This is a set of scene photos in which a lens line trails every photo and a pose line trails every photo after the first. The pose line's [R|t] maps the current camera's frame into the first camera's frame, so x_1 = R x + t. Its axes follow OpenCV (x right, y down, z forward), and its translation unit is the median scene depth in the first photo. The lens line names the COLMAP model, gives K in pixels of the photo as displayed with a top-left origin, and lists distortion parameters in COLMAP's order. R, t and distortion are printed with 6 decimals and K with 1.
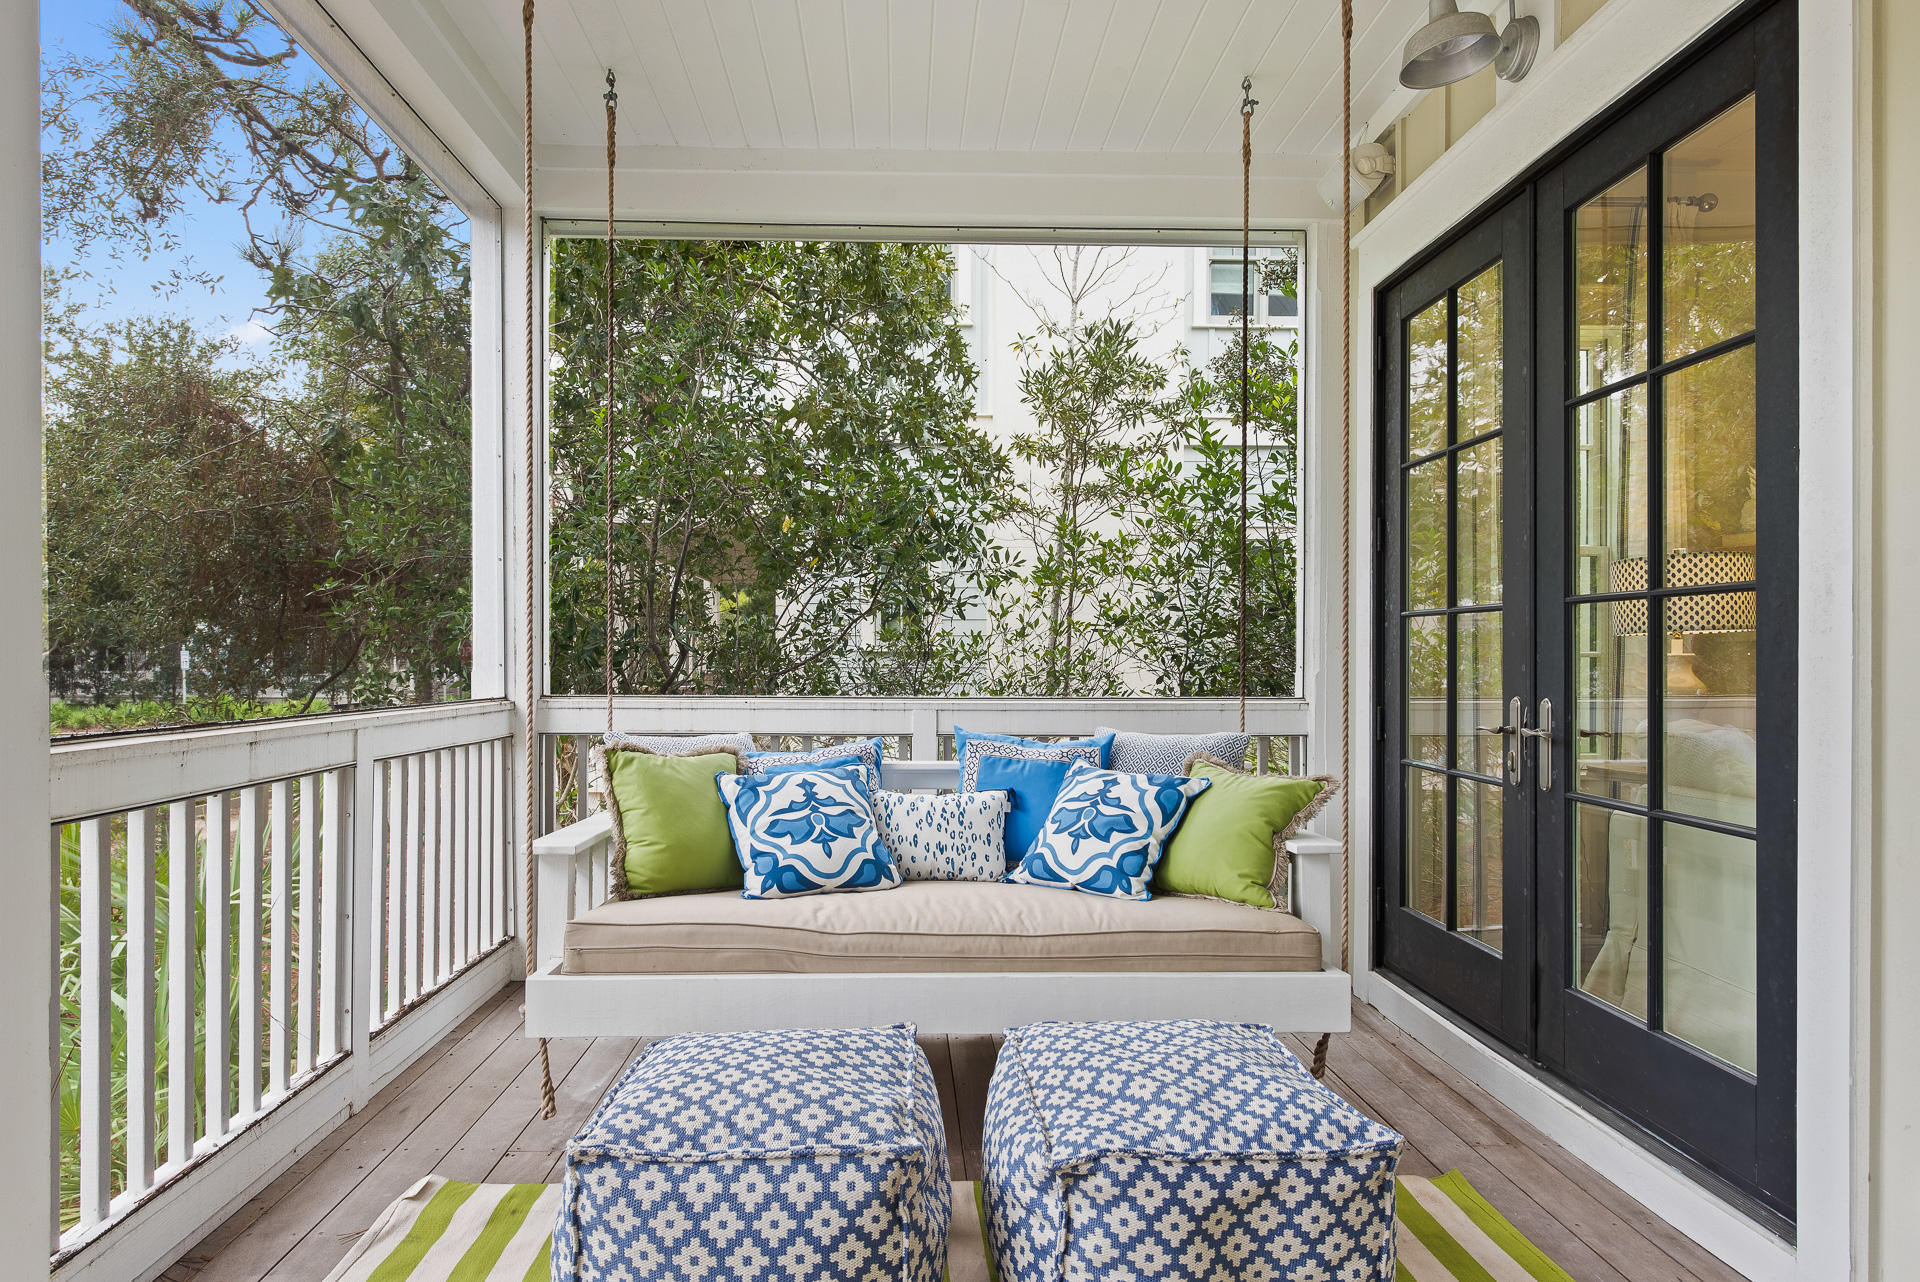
lens RADIAL K [[1154.4, 0, 955.9], [0, 1154.4, 655.6], [0, 0, 1]] dist [0.009603, -0.002278]
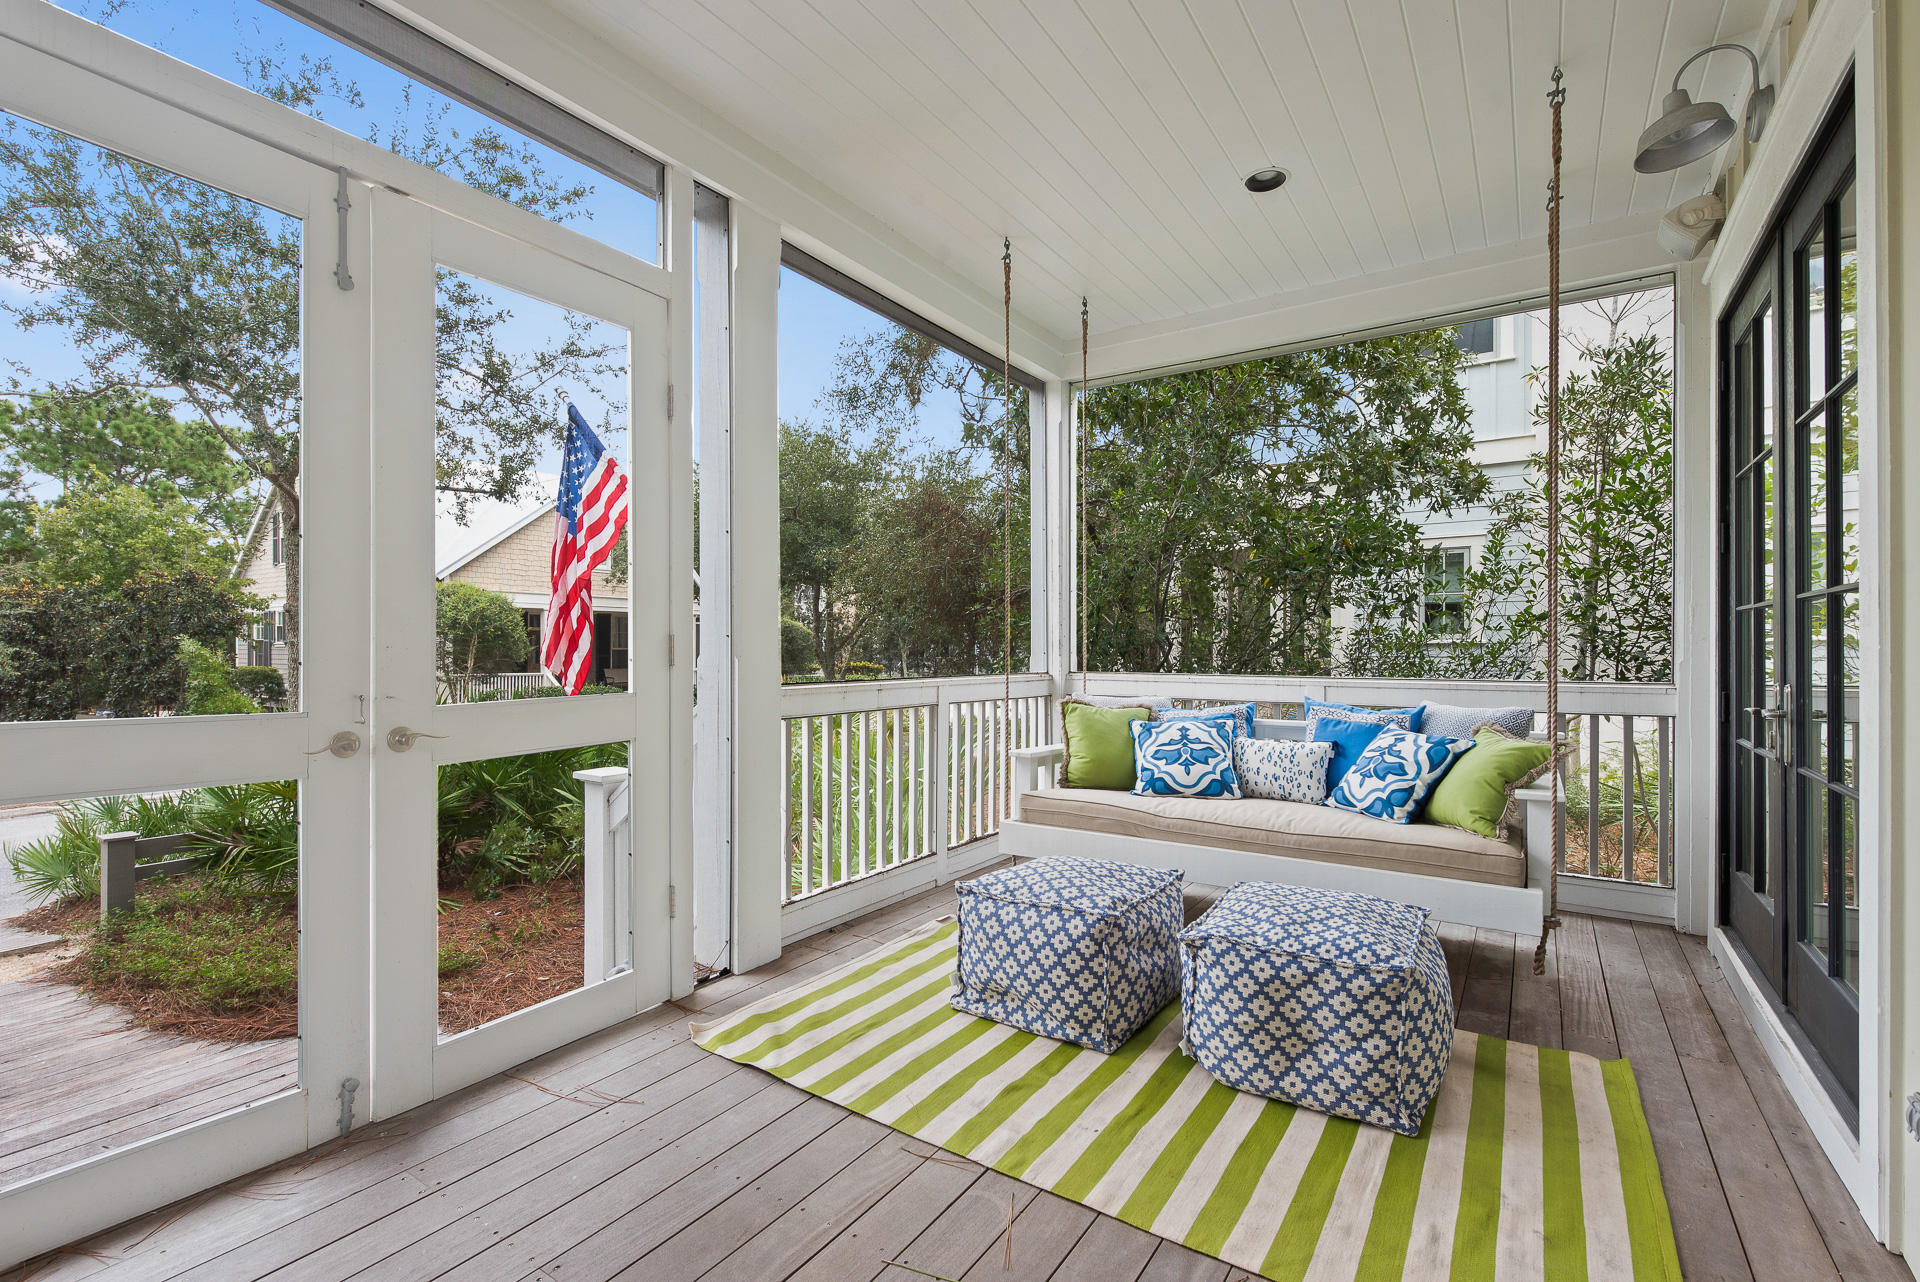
lens RADIAL K [[879.8, 0, 958.8], [0, 879.8, 641.1], [0, 0, 1]] dist [0.011886, 0.000244]
pose [[0.816313, -0.005601, -0.577583, 0.328741], [0.001588, 0.999971, -0.007453, 0.000115], [0.577608, 0.005167, 0.816298, -0.163235]]
